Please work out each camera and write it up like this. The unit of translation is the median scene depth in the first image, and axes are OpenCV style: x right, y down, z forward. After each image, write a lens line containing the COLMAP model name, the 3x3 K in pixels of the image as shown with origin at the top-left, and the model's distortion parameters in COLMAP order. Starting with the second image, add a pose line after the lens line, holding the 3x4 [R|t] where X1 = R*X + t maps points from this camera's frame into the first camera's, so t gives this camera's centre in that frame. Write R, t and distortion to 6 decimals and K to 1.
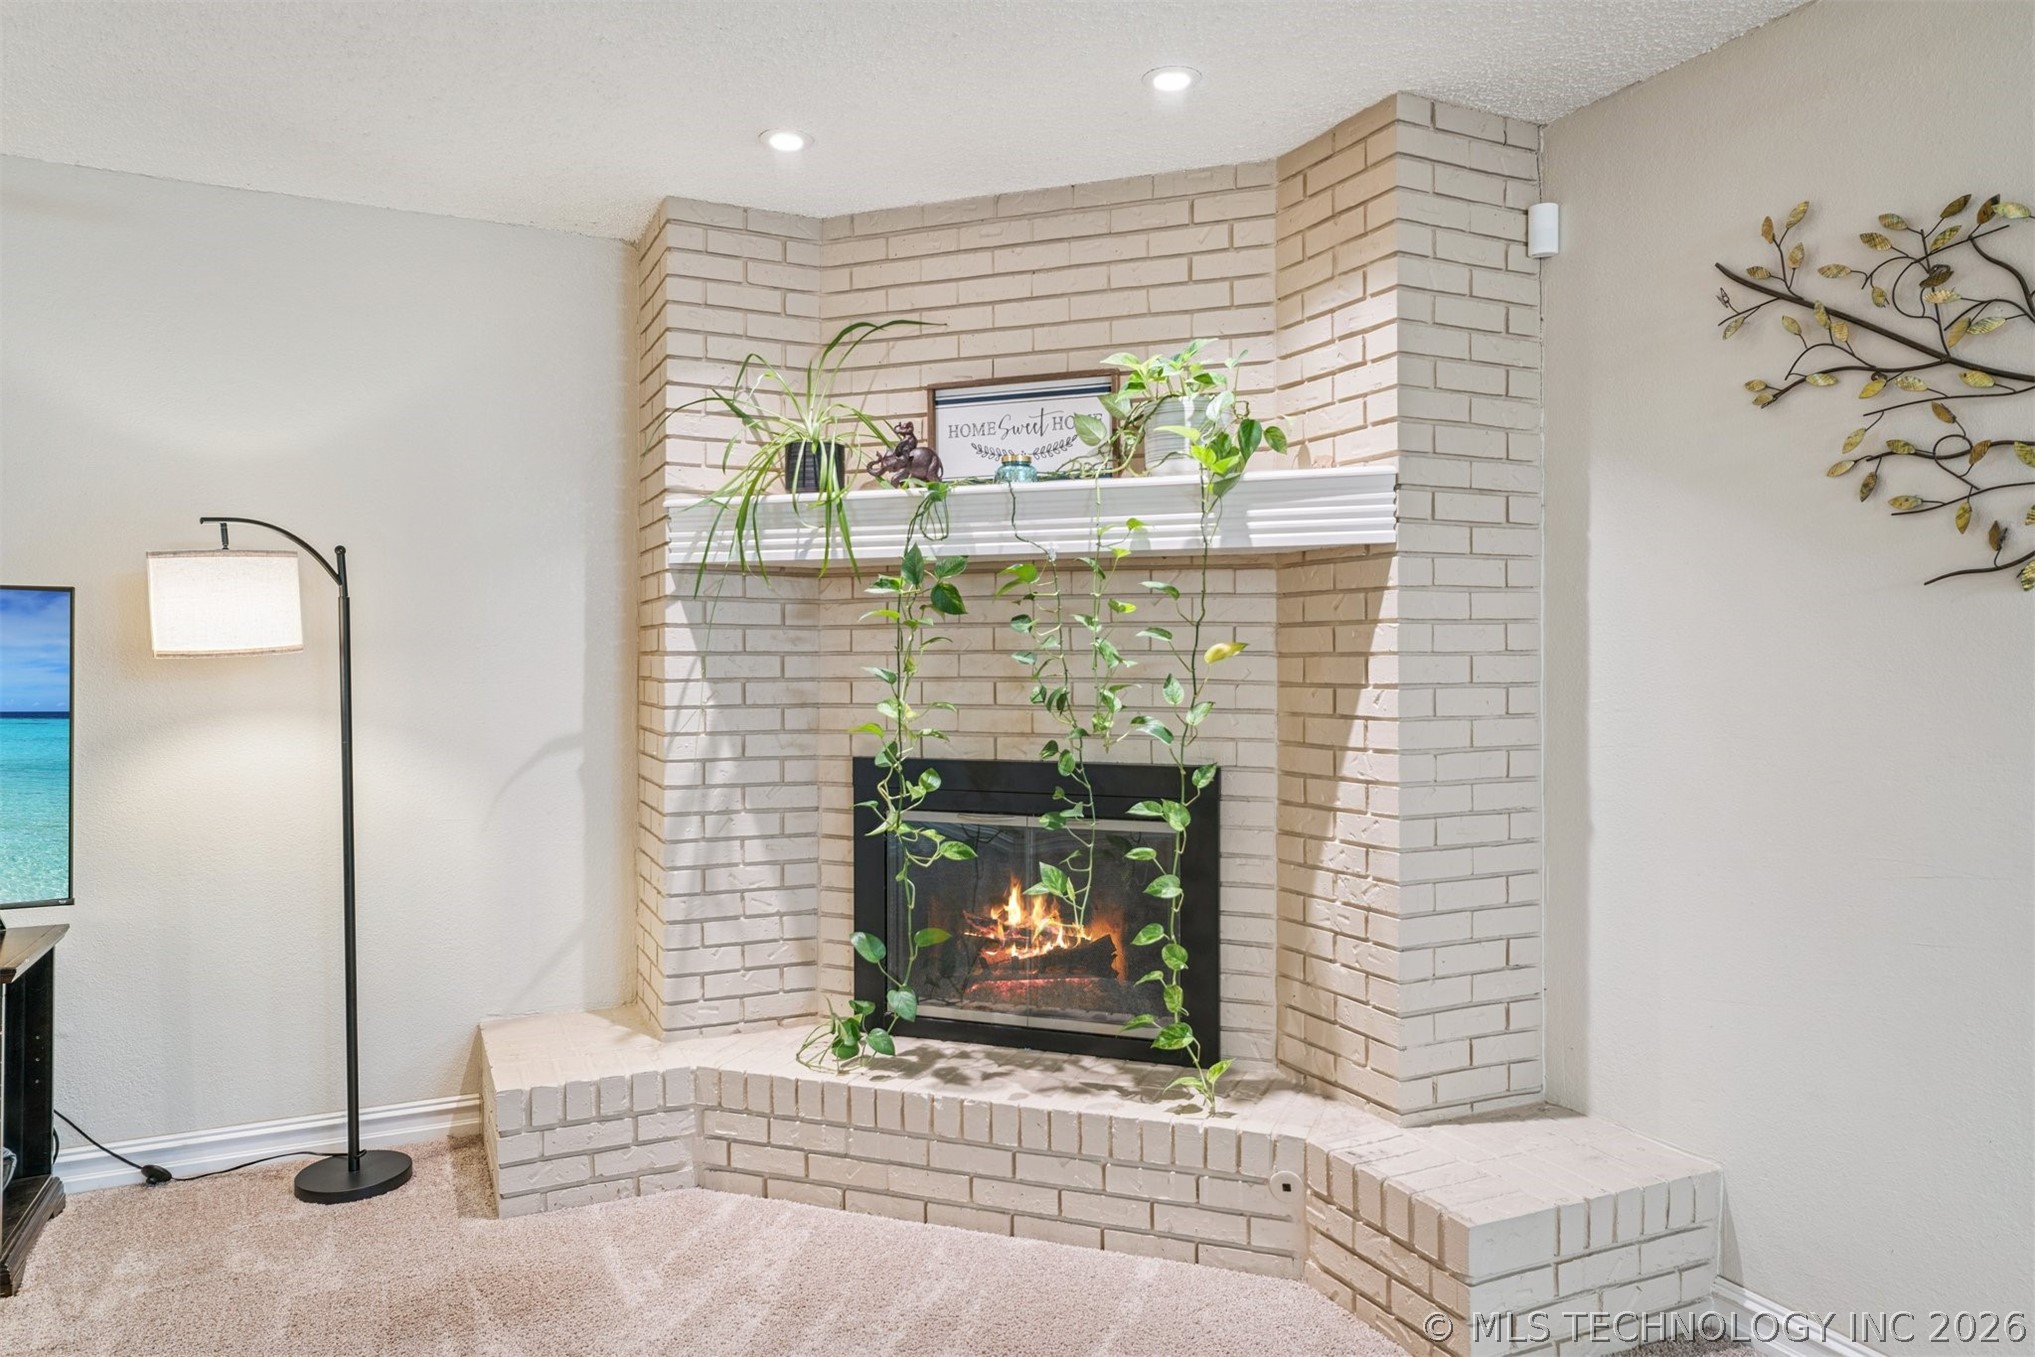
lens RADIAL K [[1319.0, 0, 932.3], [0, 1319.0, 663.9], [0, 0, 1]] dist [0.008208, 0.004112]
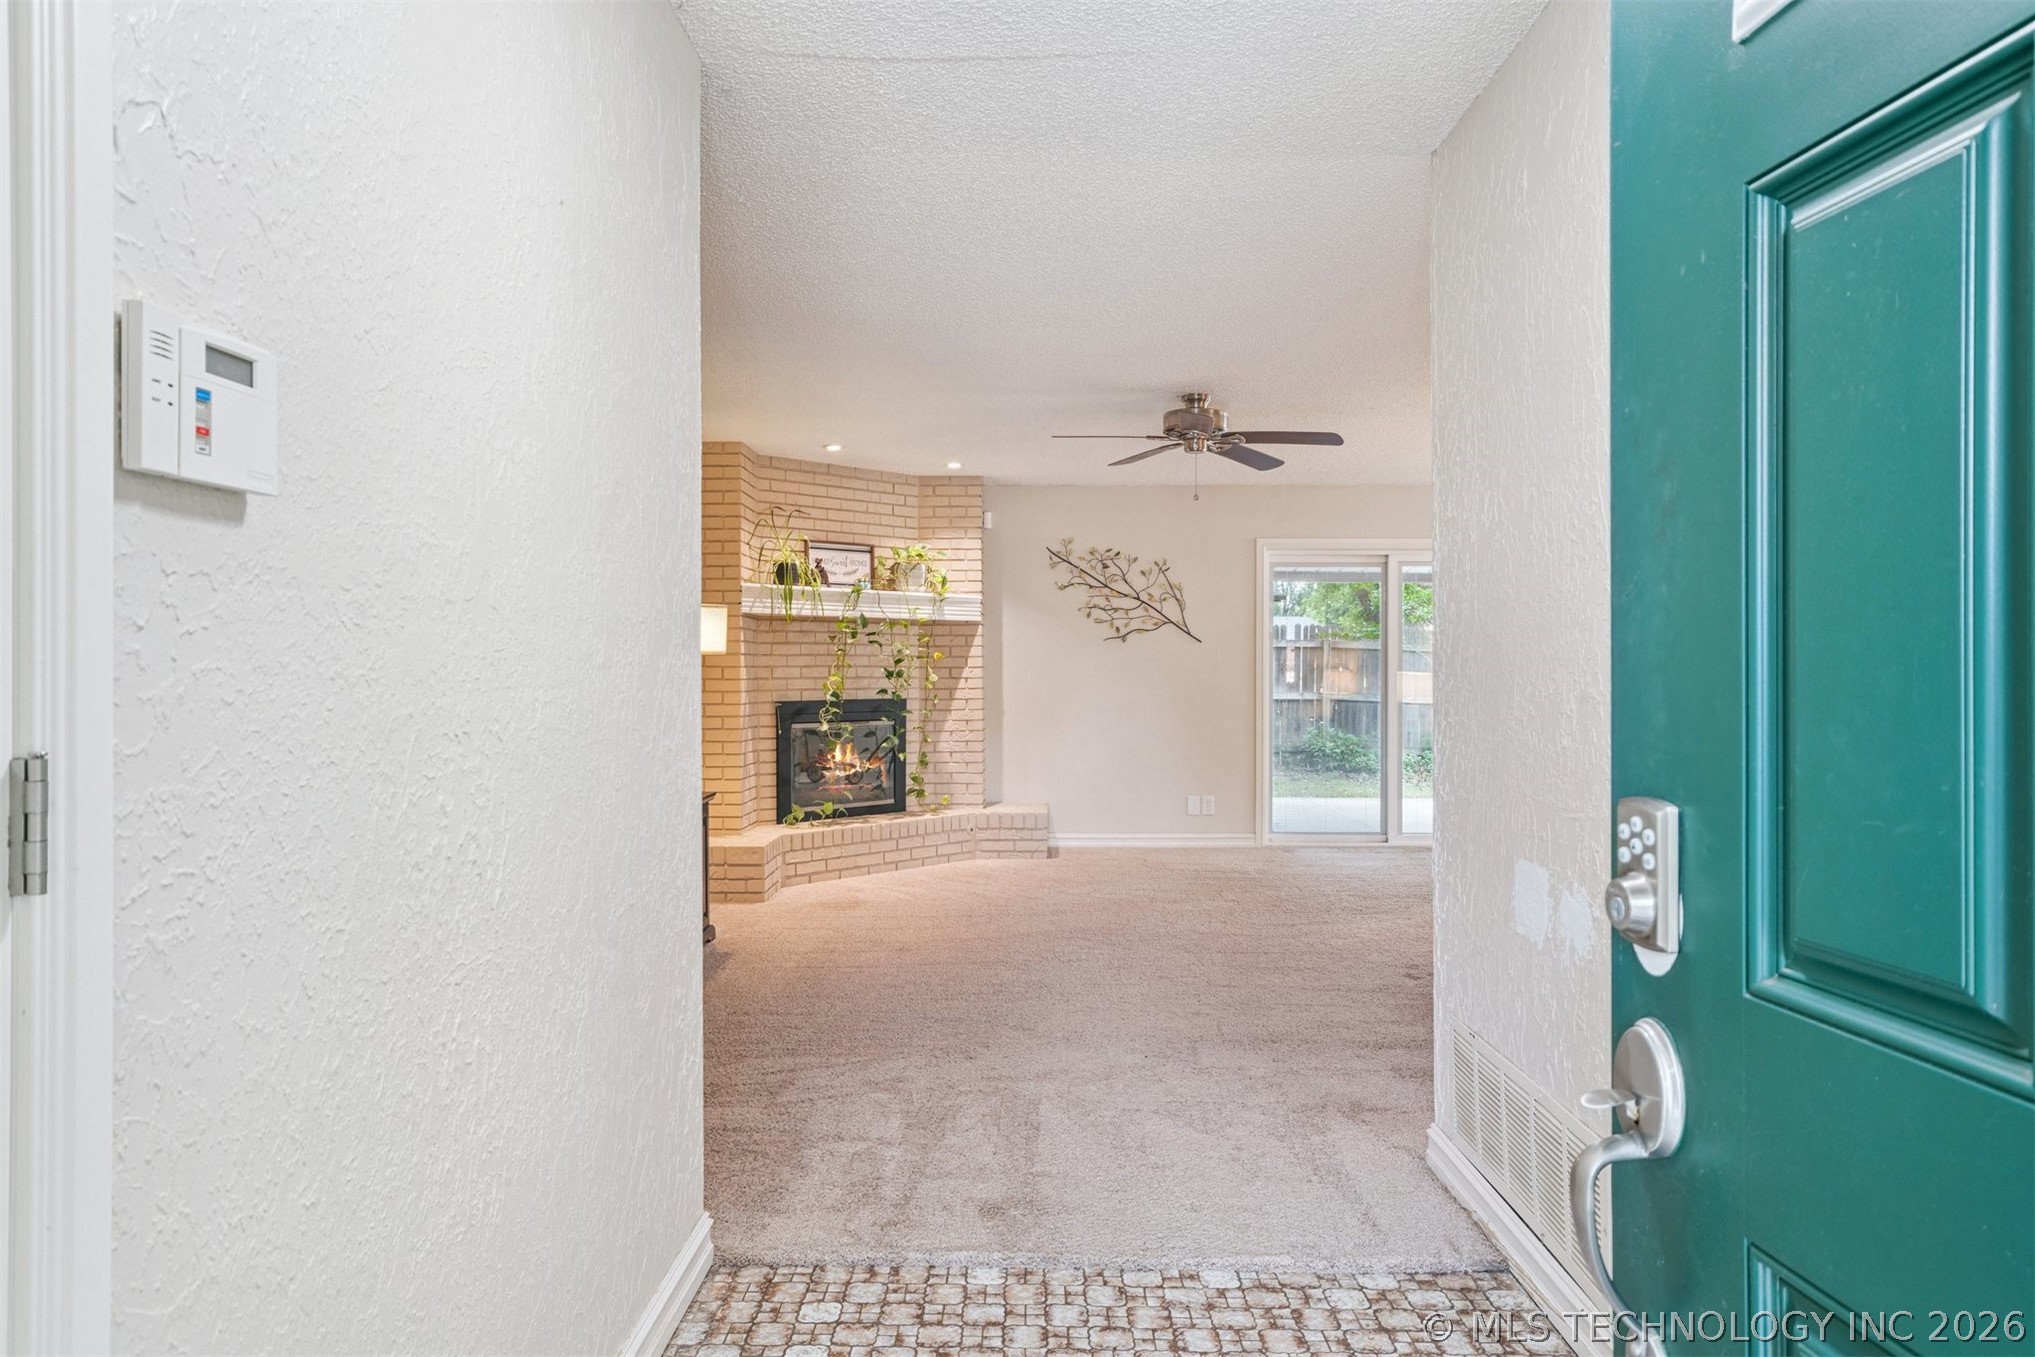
lens RADIAL K [[1205.1, 0, 1017.5], [0, 1205.1, 678.5], [0, 0, 1]] dist [0.005727, 0.002040]
pose [[0.451231, -0.008142, 0.892370, -1.887442], [0.004973, 0.999966, 0.006609, 0.022597], [-0.892393, 0.001456, 0.451256, -0.313890]]
